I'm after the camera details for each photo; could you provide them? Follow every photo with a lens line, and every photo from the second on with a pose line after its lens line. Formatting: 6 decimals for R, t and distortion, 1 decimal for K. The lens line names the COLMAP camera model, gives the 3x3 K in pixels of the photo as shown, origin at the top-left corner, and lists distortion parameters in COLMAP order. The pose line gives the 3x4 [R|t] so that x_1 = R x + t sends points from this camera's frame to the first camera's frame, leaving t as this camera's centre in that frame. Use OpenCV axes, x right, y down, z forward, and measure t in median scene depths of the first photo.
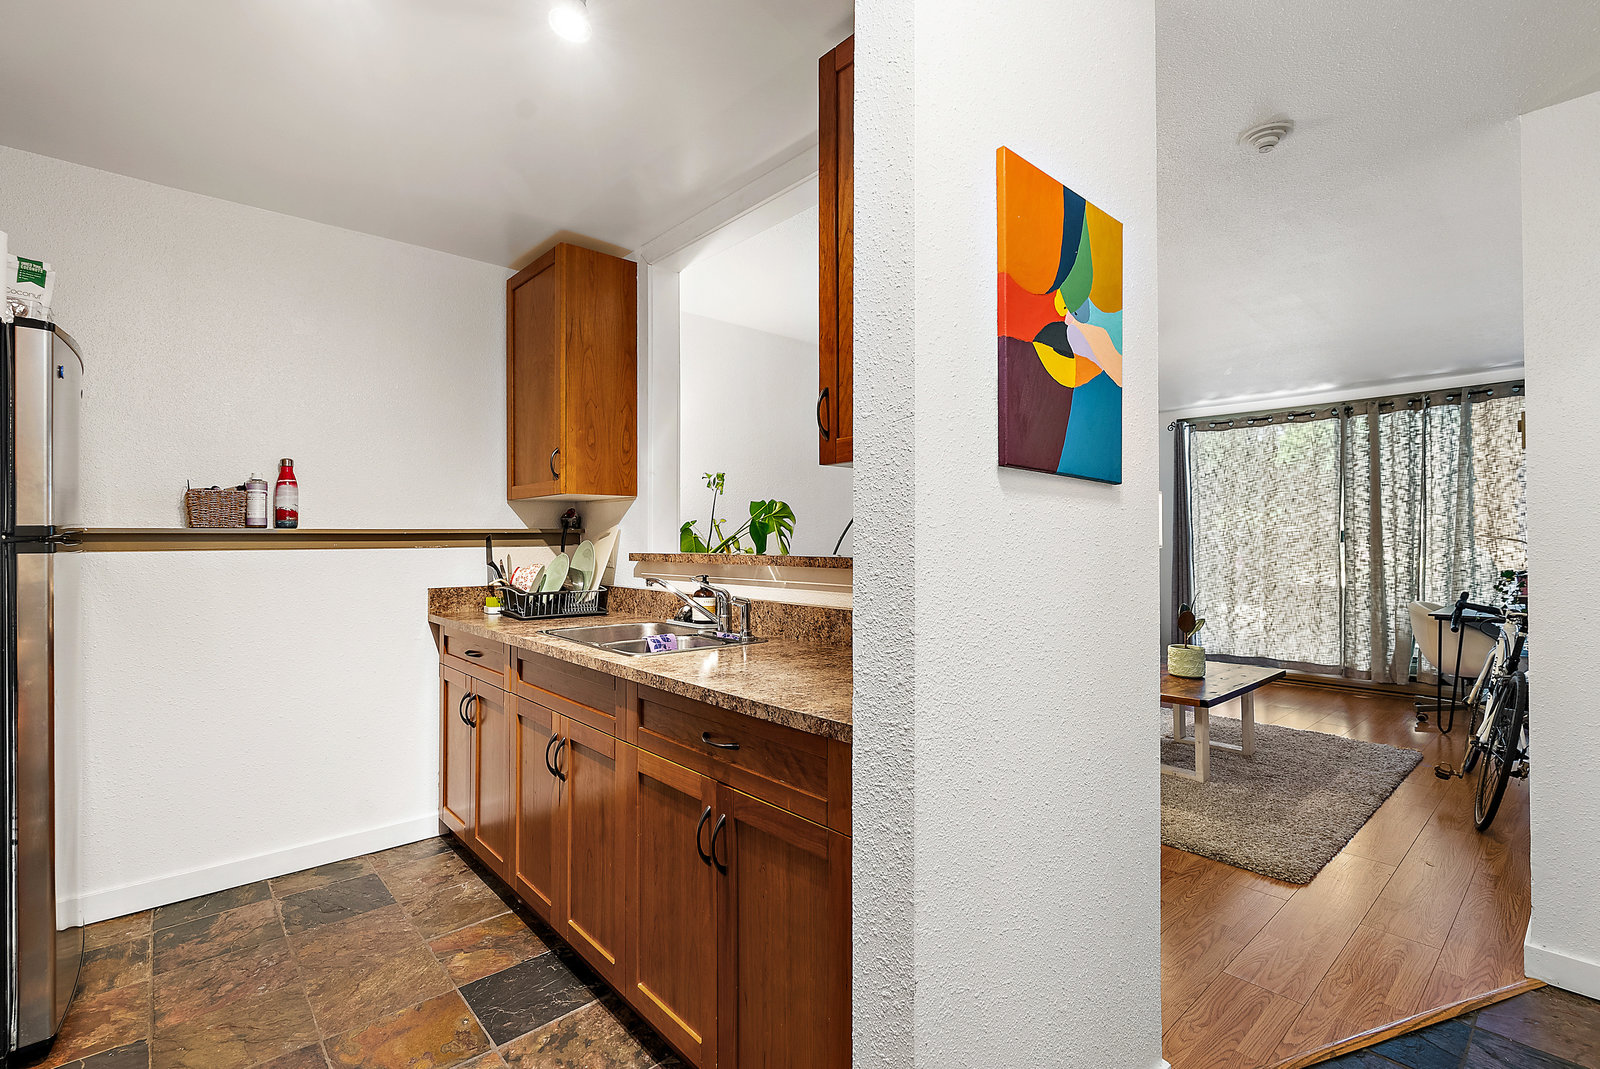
lens RADIAL K [[728.3, 0, 797.6], [0, 728.3, 528.6], [0, 0, 1]] dist [-0.005960, 0.002055]
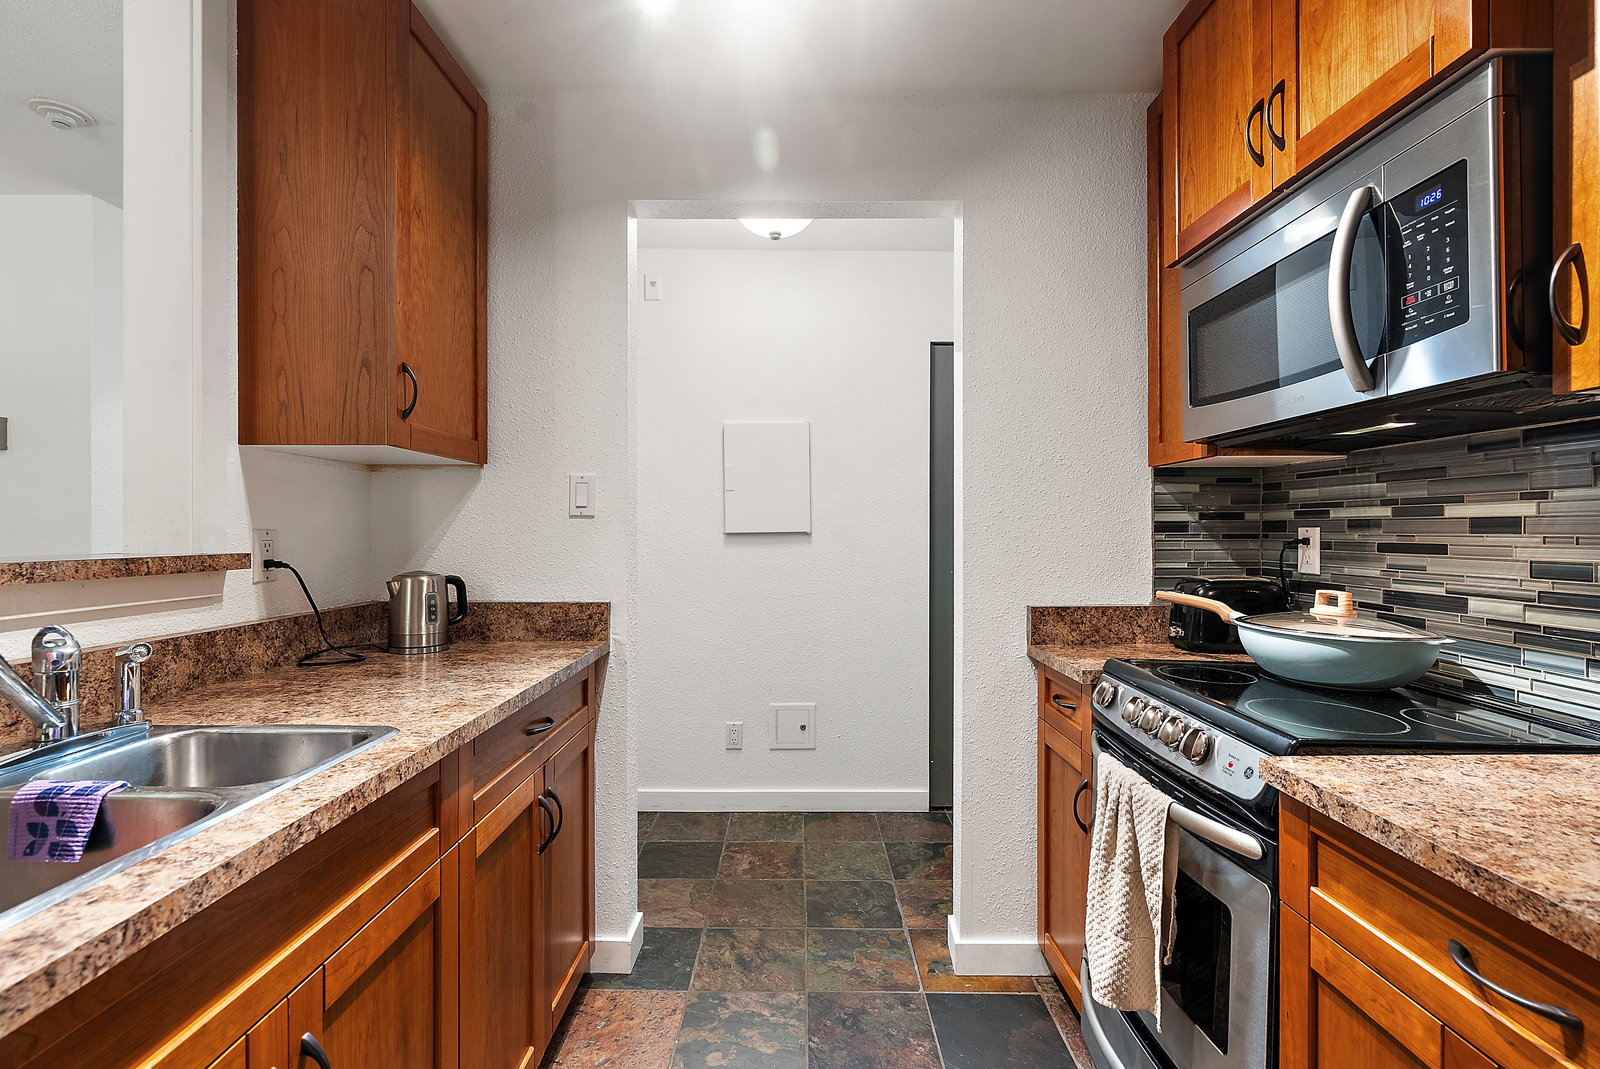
lens RADIAL K [[728.3, 0, 800.2], [0, 728.3, 530.1], [0, 0, 1]] dist [-0.005960, 0.002055]
pose [[-0.743853, -0.000191, 0.668344, -0.682088], [-0.012808, 0.999820, -0.013969, 0.016183], [-0.668221, -0.018951, -0.743721, 0.979237]]
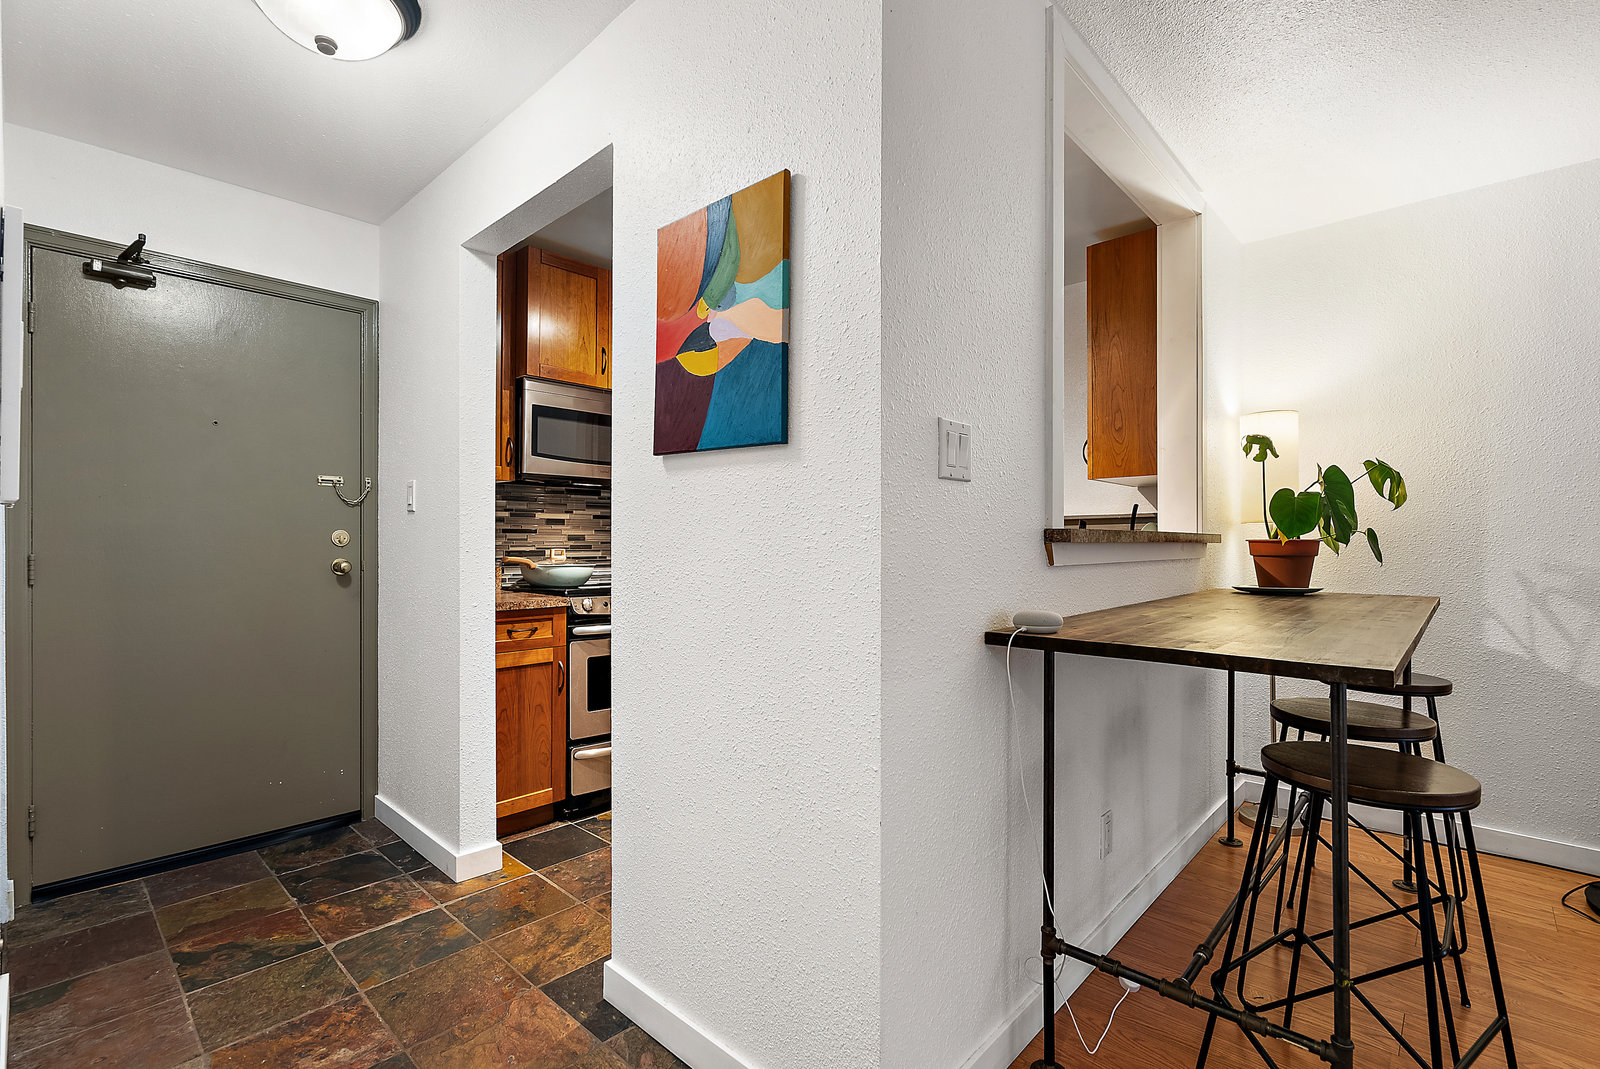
lens RADIAL K [[728.3, 0, 800.8], [0, 728.3, 540.5], [0, 0, 1]] dist [-0.005960, 0.002055]
pose [[0.091372, 0.001125, -0.995816, 0.858279], [0.015120, 0.999883, 0.002517, 0.040367], [0.995702, -0.015287, 0.091344, 0.566706]]
